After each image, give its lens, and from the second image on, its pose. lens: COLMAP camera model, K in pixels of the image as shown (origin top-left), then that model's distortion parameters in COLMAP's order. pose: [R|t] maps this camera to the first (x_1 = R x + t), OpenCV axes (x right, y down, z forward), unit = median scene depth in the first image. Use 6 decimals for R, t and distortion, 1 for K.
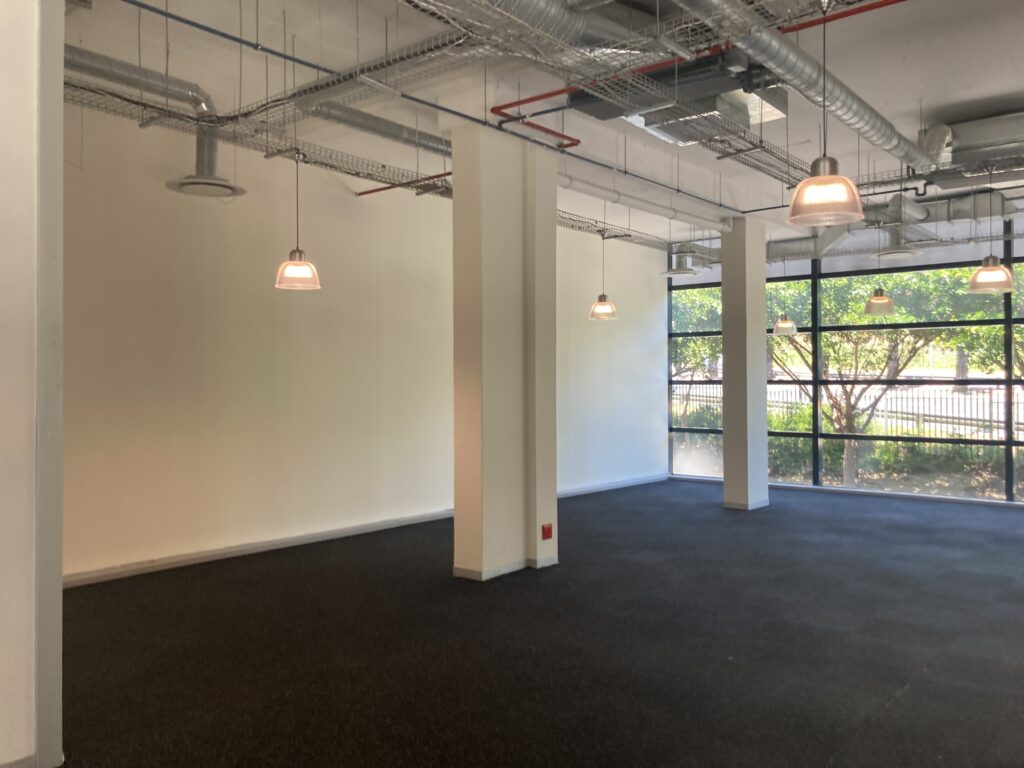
lens RADIAL K [[835.5, 0, 512.1], [0, 835.5, 363.8], [0, 0, 1]] dist [0.002408, 0.002418]
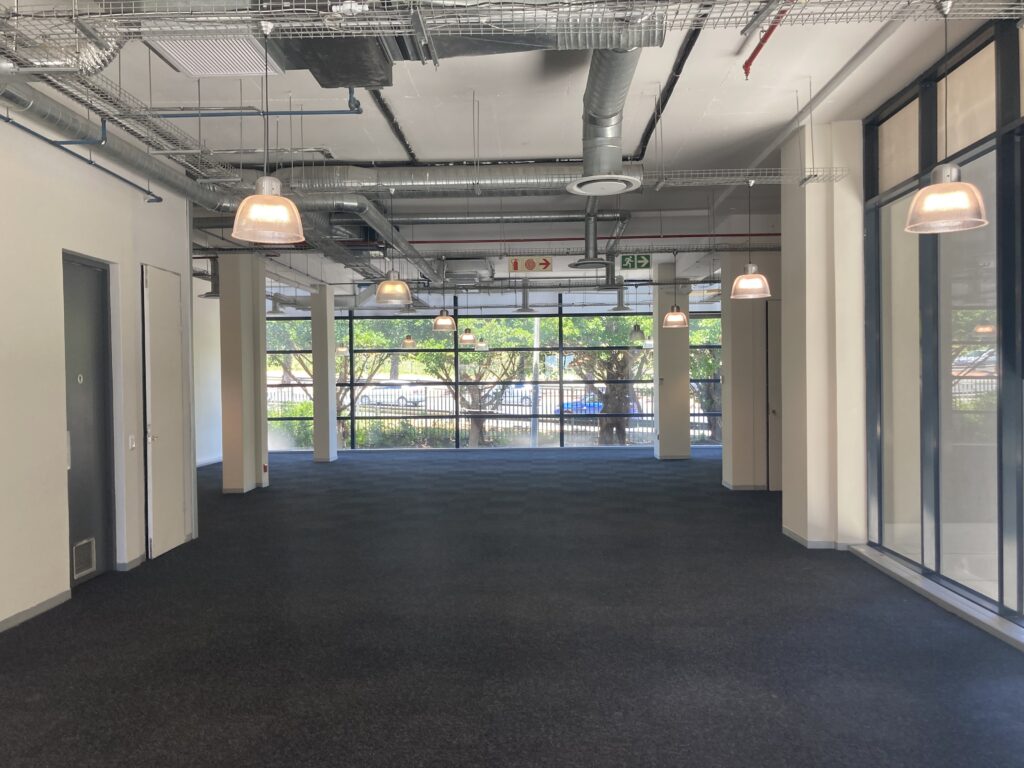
lens RADIAL K [[838.6, 0, 512.0], [0, 838.6, 384.0], [0, 0, 1]] dist [-0.011266, -0.006824]
pose [[0.789268, -0.015717, 0.613847, -0.447711], [0.003441, 0.999770, 0.021174, -0.014239], [-0.614039, -0.014600, 0.789141, -0.532254]]
